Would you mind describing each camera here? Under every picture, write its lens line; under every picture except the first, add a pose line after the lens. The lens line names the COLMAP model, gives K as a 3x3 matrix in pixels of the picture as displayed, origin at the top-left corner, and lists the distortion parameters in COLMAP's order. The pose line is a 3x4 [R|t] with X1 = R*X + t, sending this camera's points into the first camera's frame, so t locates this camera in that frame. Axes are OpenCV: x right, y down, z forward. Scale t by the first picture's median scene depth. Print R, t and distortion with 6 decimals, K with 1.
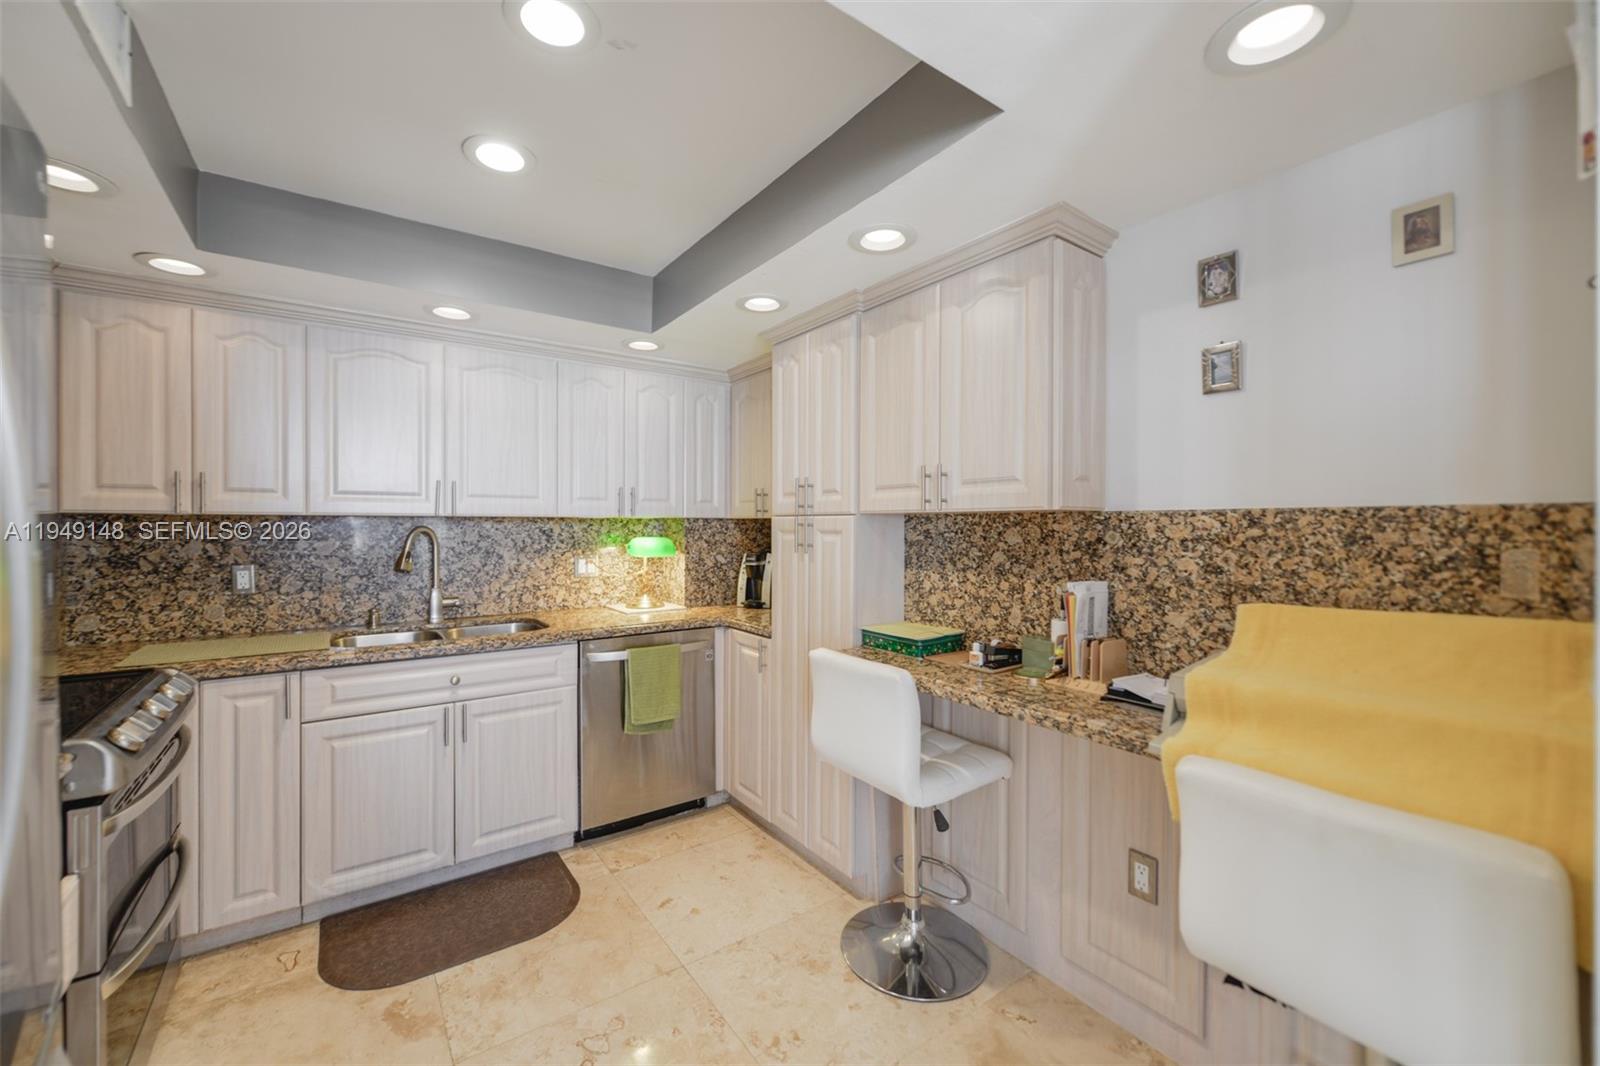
lens RADIAL K [[631.8, 0, 793.0], [0, 631.8, 523.8], [0, 0, 1]] dist [0.003489, -0.000362]
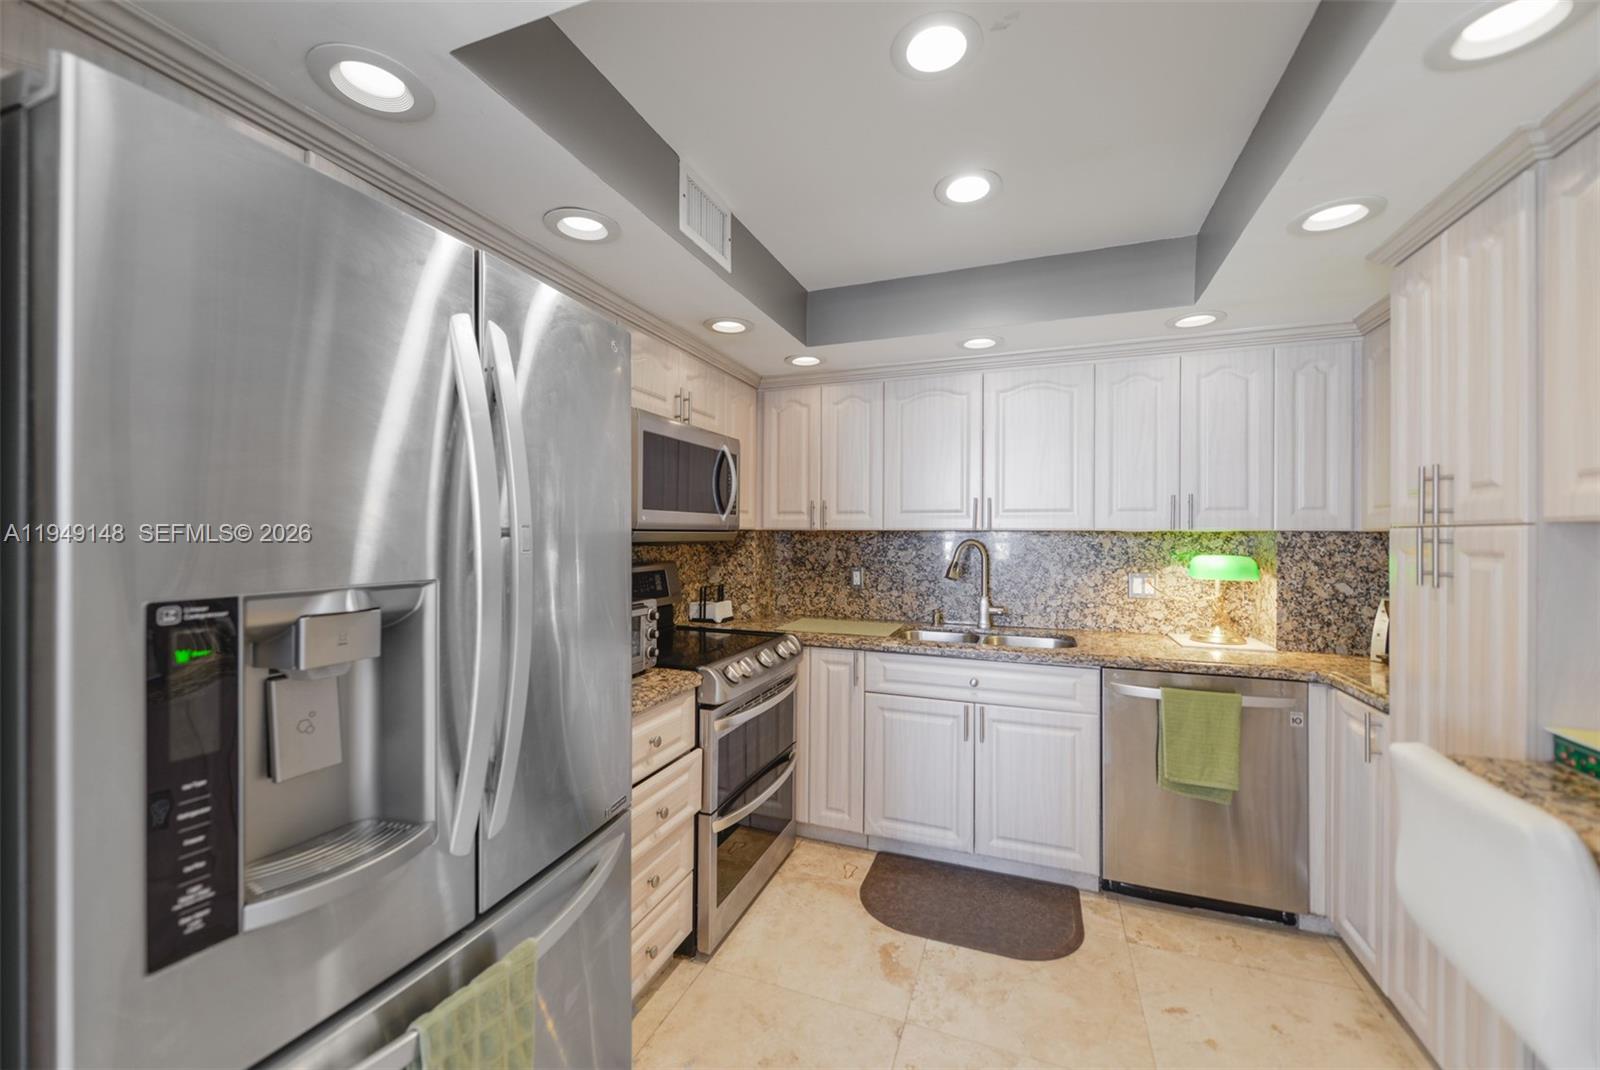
lens RADIAL K [[633.8, 0, 791.2], [0, 633.8, 528.2], [0, 0, 1]] dist [0.001430, -0.004115]
pose [[0.555820, -0.008361, -0.831261, 0.174791], [-0.004265, 0.999908, -0.012910, -0.000187], [0.831292, 0.010721, 0.555733, 0.125044]]
